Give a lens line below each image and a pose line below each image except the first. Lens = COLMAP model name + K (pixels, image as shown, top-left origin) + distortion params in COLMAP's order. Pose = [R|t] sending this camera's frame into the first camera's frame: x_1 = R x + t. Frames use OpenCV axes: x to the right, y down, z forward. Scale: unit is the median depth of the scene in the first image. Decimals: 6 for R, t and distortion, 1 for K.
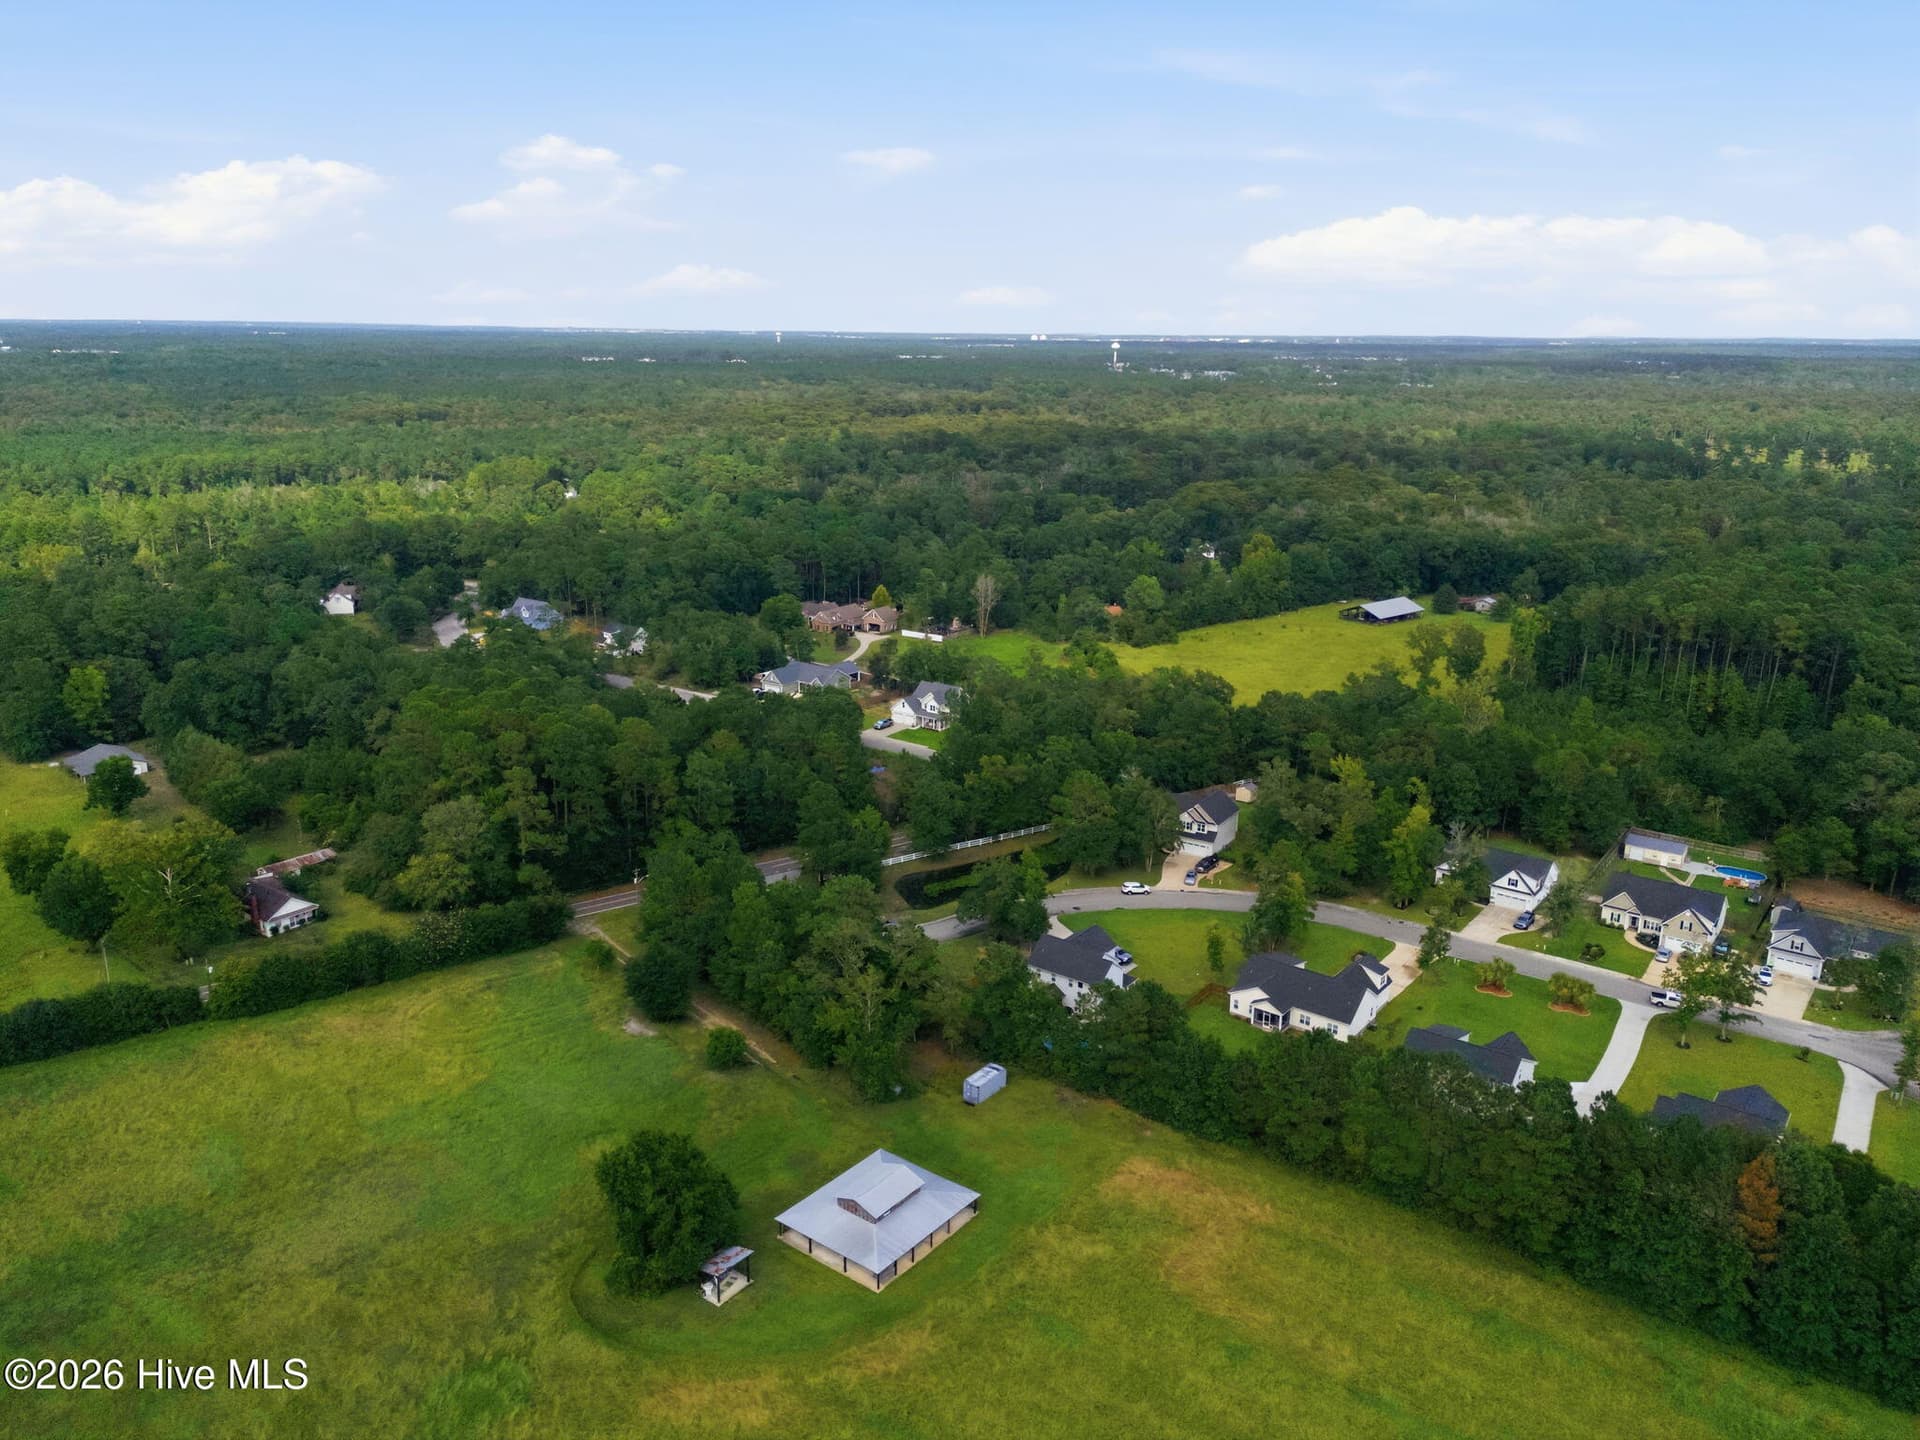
lens RADIAL K [[1402.2, 0, 964.3], [0, 1402.2, 717.1], [0, 0, 1]] dist [0.068147, -0.061244]
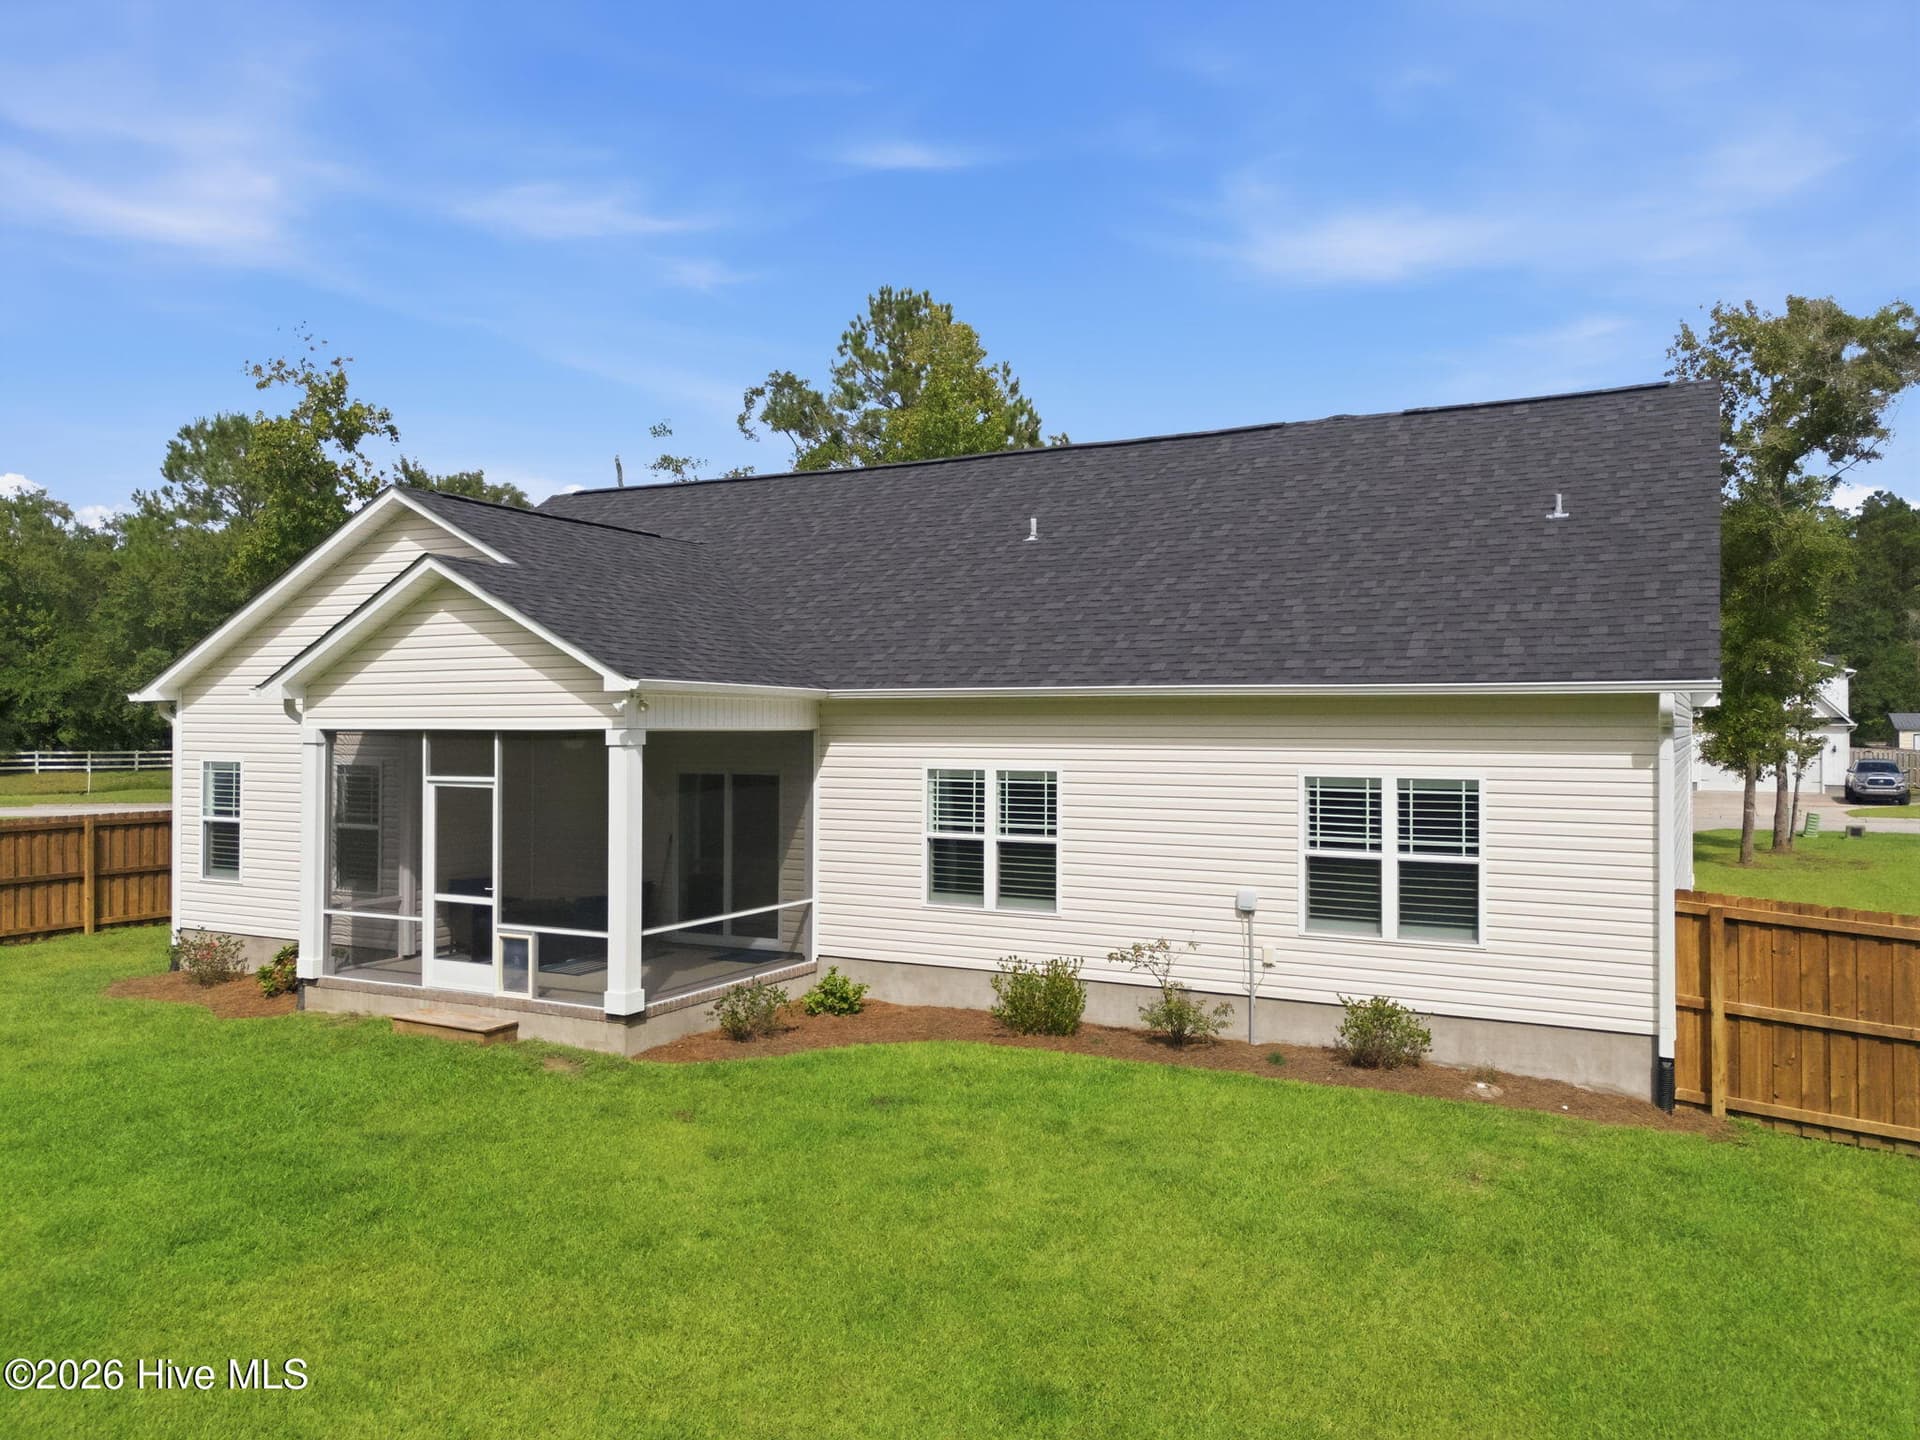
lens RADIAL K [[1402.2, 0, 971.0], [0, 1402.2, 717.2], [0, 0, 1]] dist [0.068147, -0.061244]
pose [[0.983801, -0.006762, 0.179137, 0.170930], [0.055550, 0.961599, -0.268778, 0.171864], [-0.170441, 0.274375, 0.946397, 0.699243]]
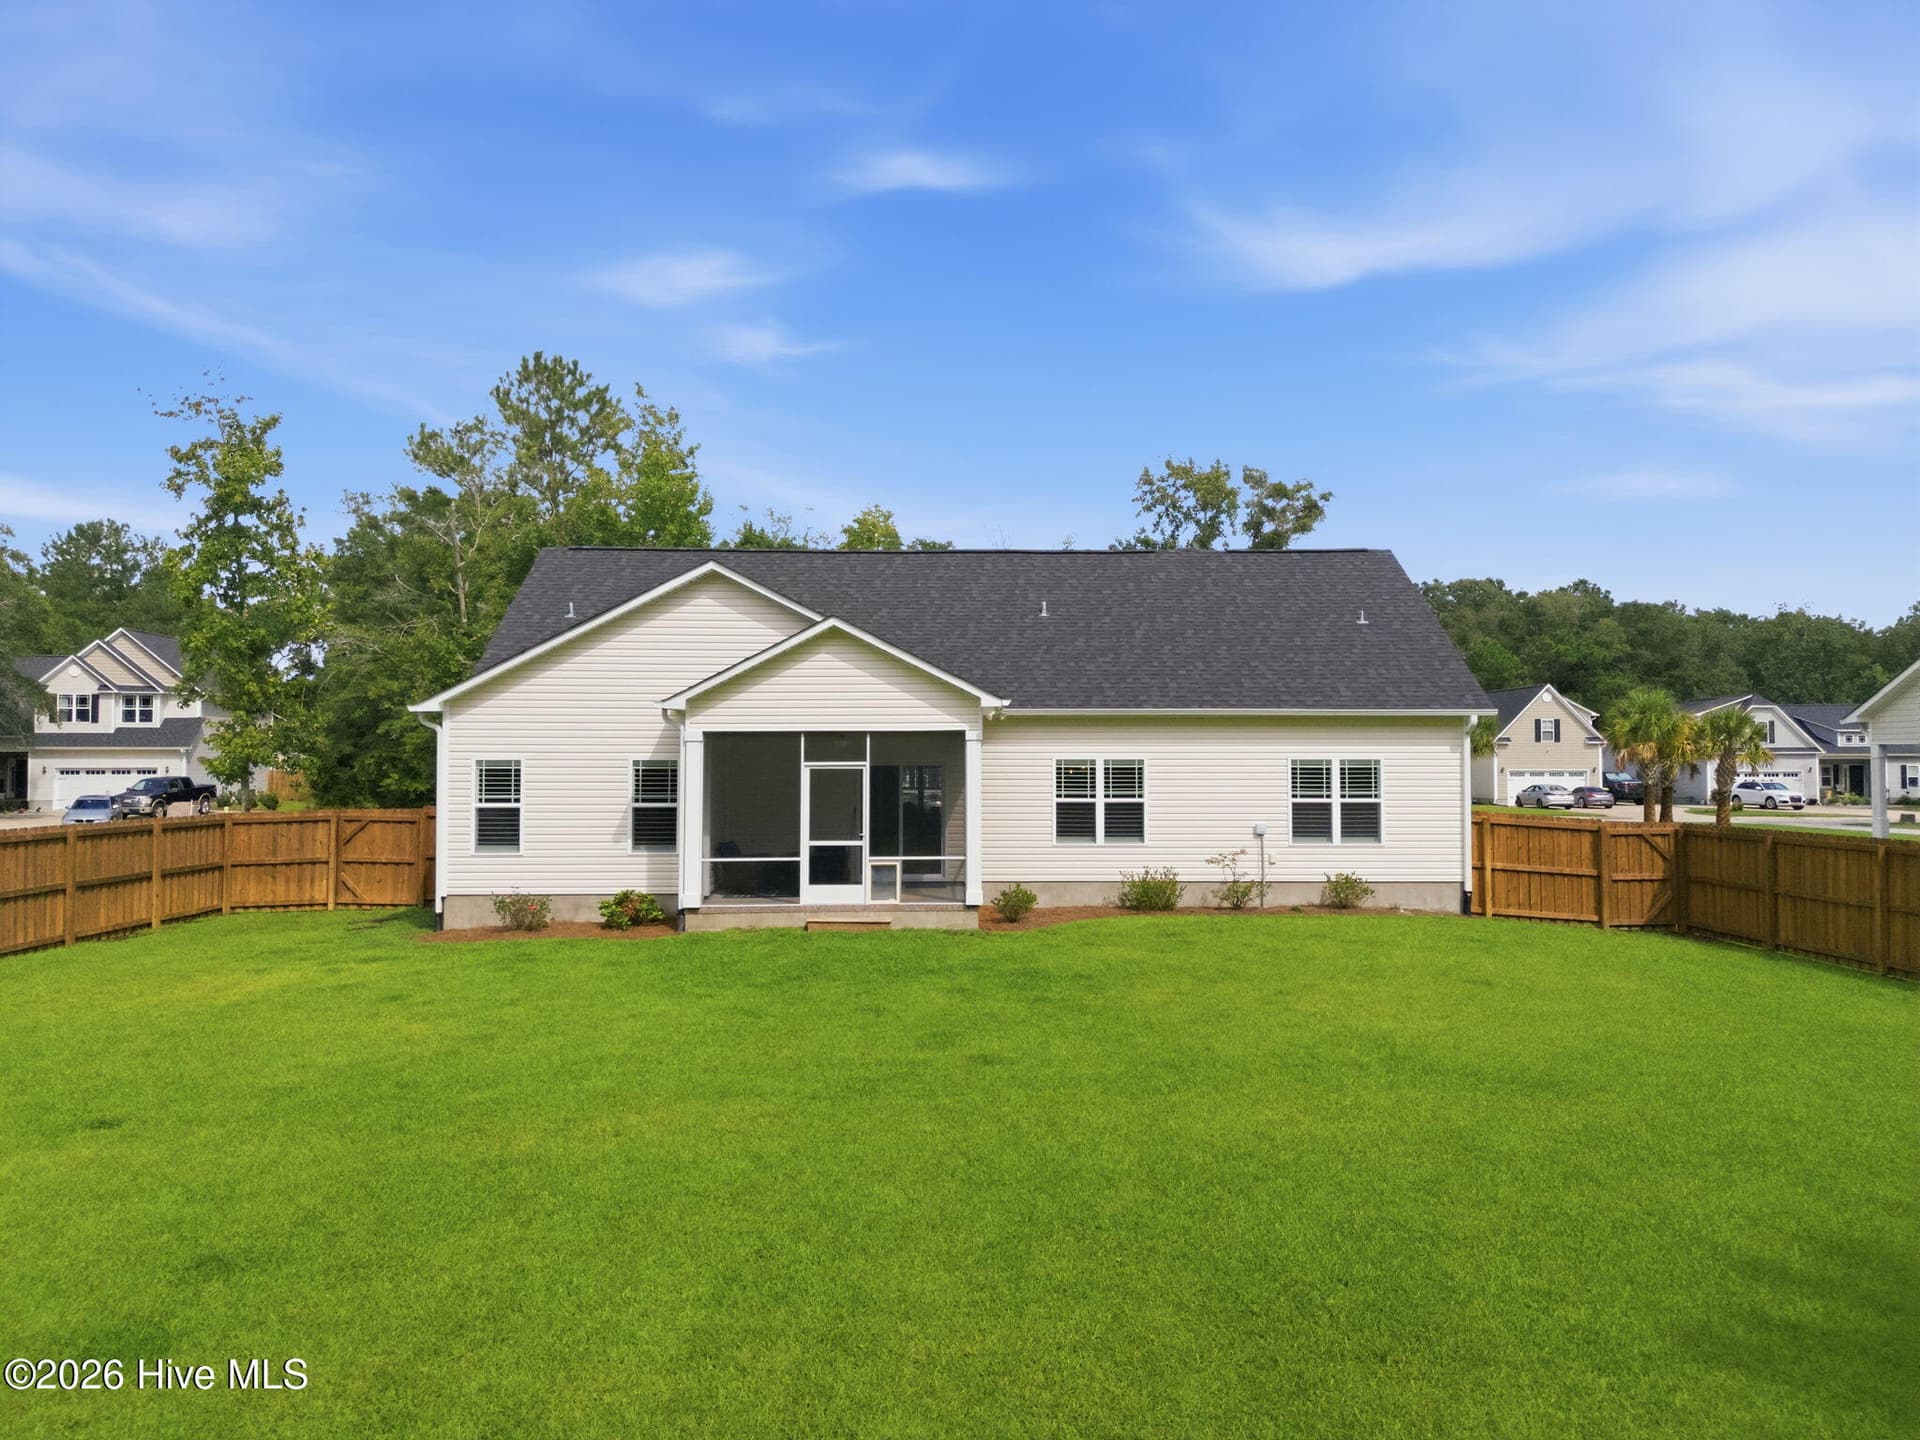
lens RADIAL K [[1402.2, 0, 967.1], [0, 1402.2, 720.2], [0, 0, 1]] dist [0.068147, -0.061244]
pose [[0.774666, 0.009423, 0.632300, 0.116975], [0.179207, 0.955627, -0.233798, 0.176357], [-0.606446, 0.294429, 0.738603, 0.689297]]
